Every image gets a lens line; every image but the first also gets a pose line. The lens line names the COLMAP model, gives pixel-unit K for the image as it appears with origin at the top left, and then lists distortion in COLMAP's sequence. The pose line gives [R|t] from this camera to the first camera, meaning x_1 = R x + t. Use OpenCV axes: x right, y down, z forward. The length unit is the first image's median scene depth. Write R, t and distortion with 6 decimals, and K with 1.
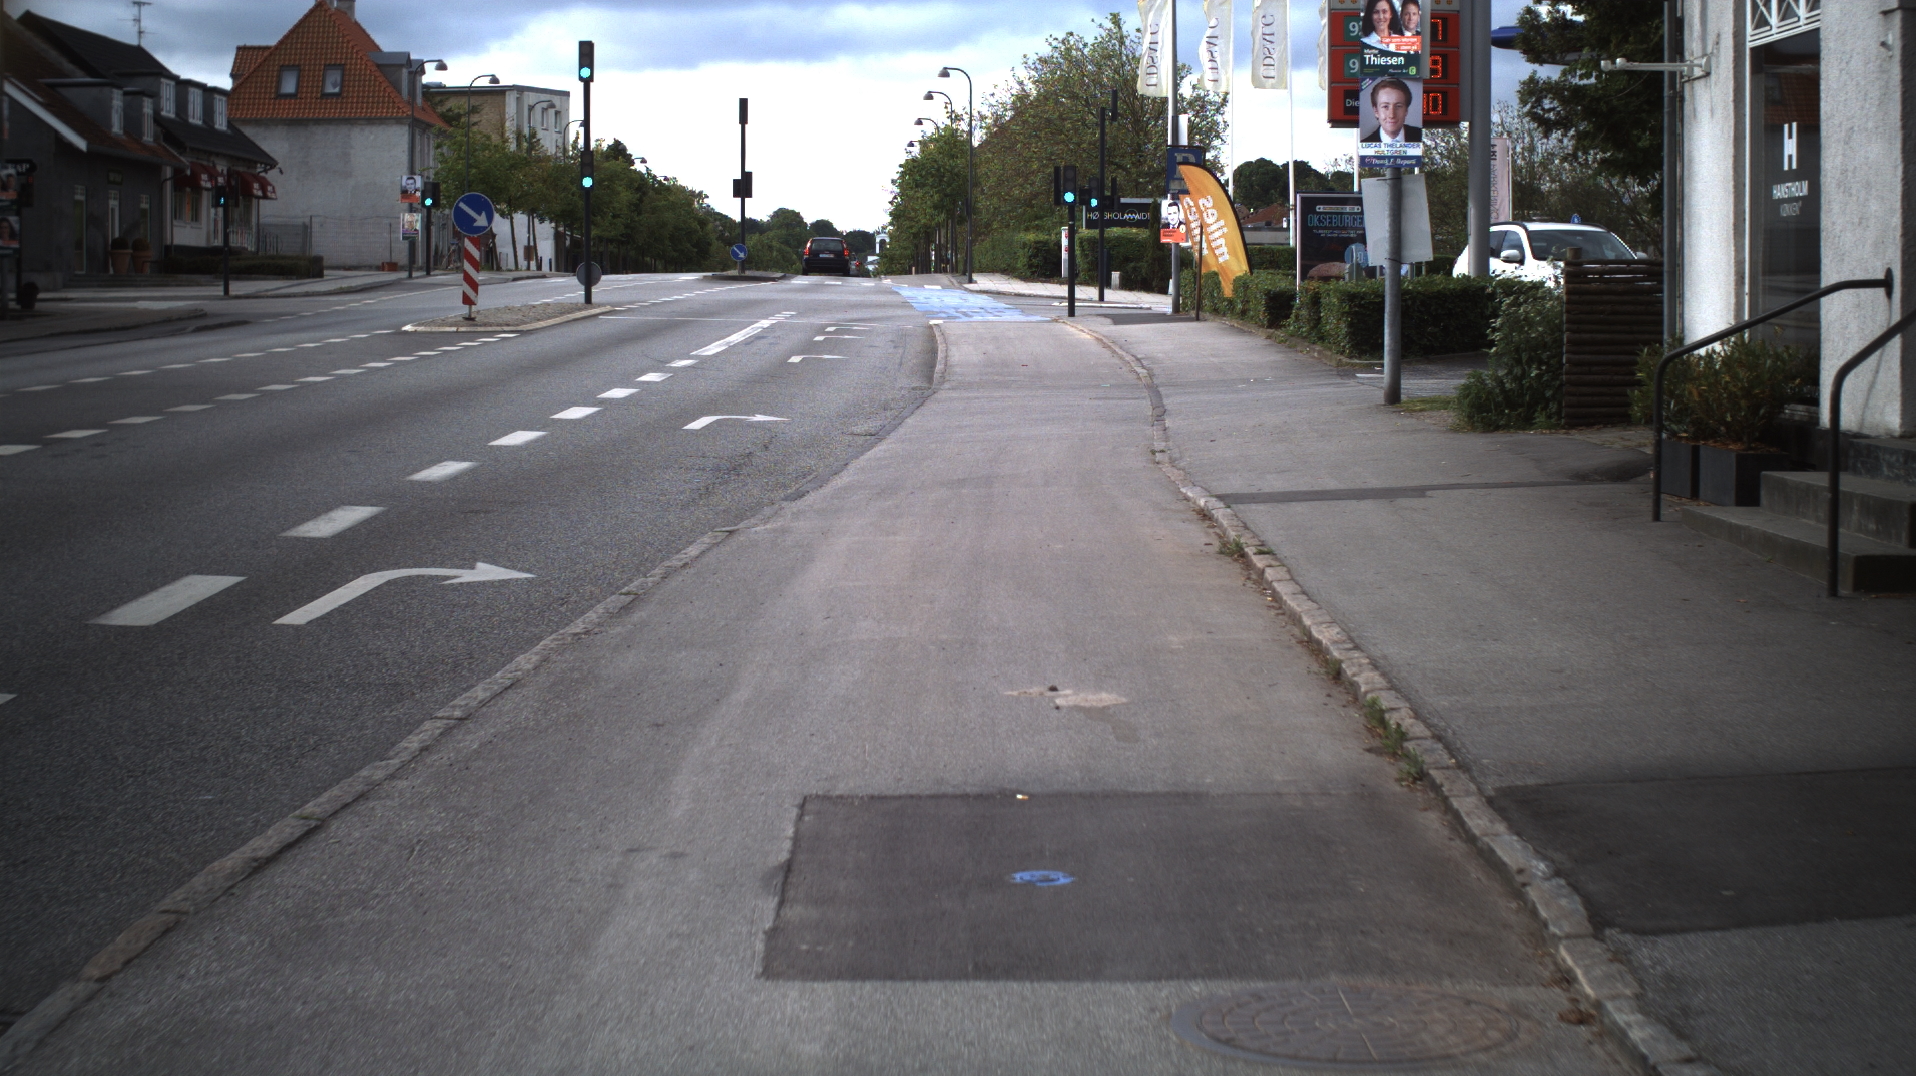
lens RADIAL K [[3440.2, 0, 958.0], [0, 3440.2, 538.0], [0, 0, 1]] dist [-0.286581, 0.325792]
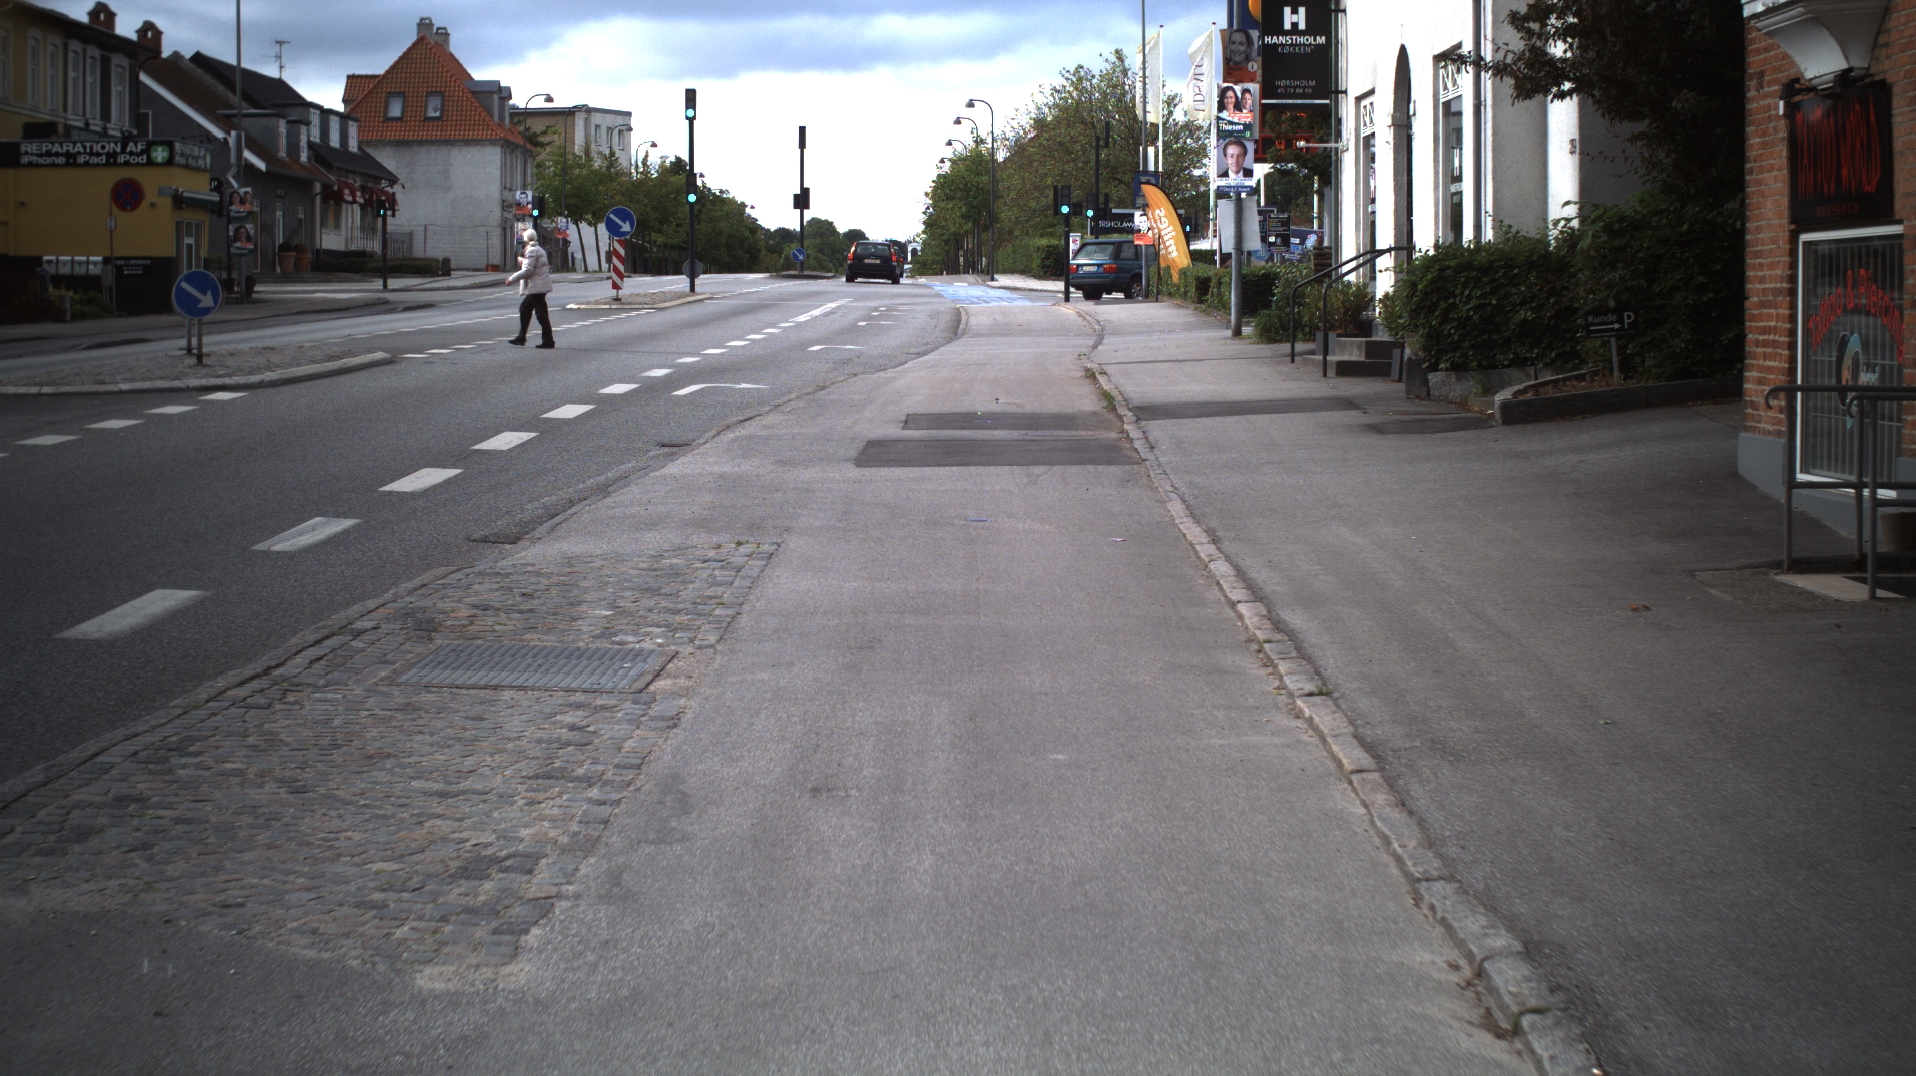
lens RADIAL K [[3440.2, 0, 958.0], [0, 3440.2, 538.0], [0, 0, 1]] dist [-0.286581, 0.325792]
pose [[0.999958, -0.000565, -0.009112, 0.003846], [0.000539, 0.999996, -0.002784, 0.027907], [0.009113, 0.002779, 0.999955, -0.291218]]
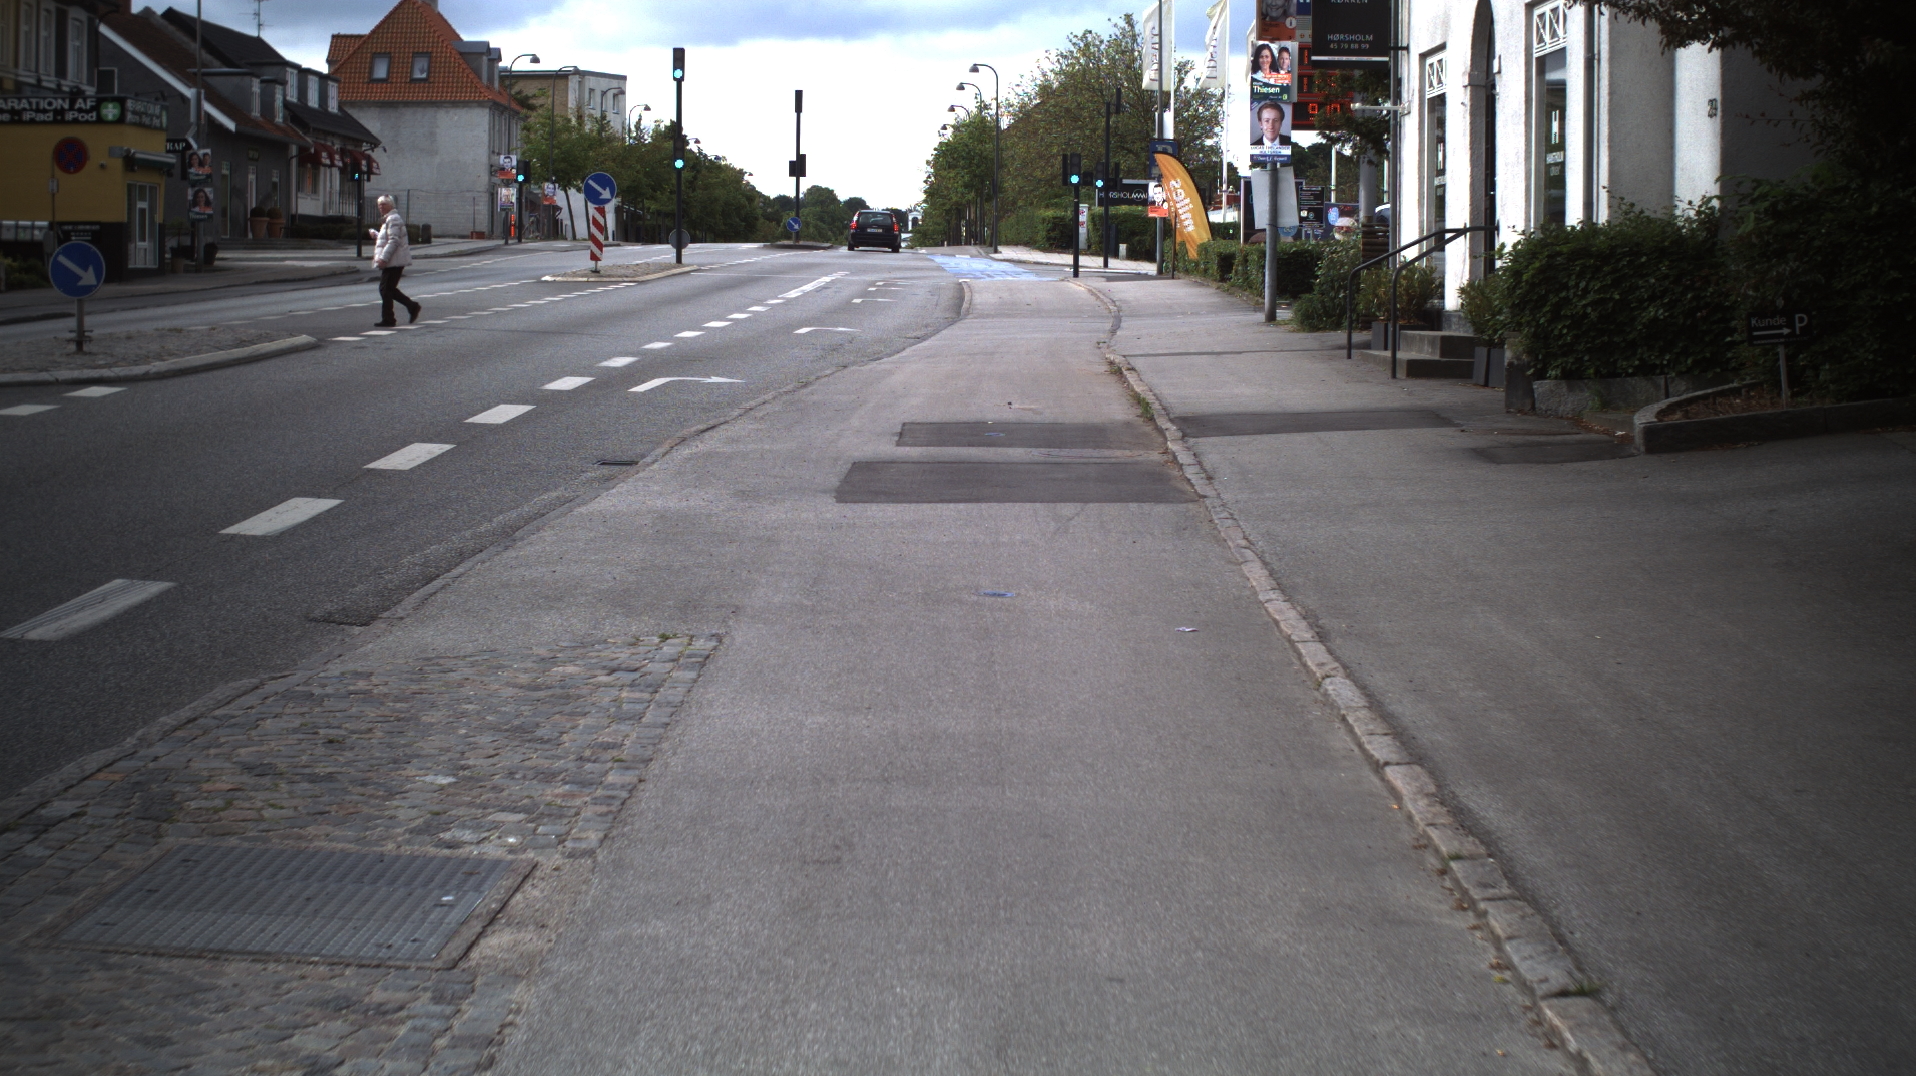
lens RADIAL K [[3440.2, 0, 958.0], [0, 3440.2, 538.0], [0, 0, 1]] dist [-0.286581, 0.325792]
pose [[0.999929, 0.008335, -0.008529, 0.002448], [-0.008282, 0.999946, 0.006198, 0.020832], [0.008580, -0.006126, 0.999944, -0.218348]]
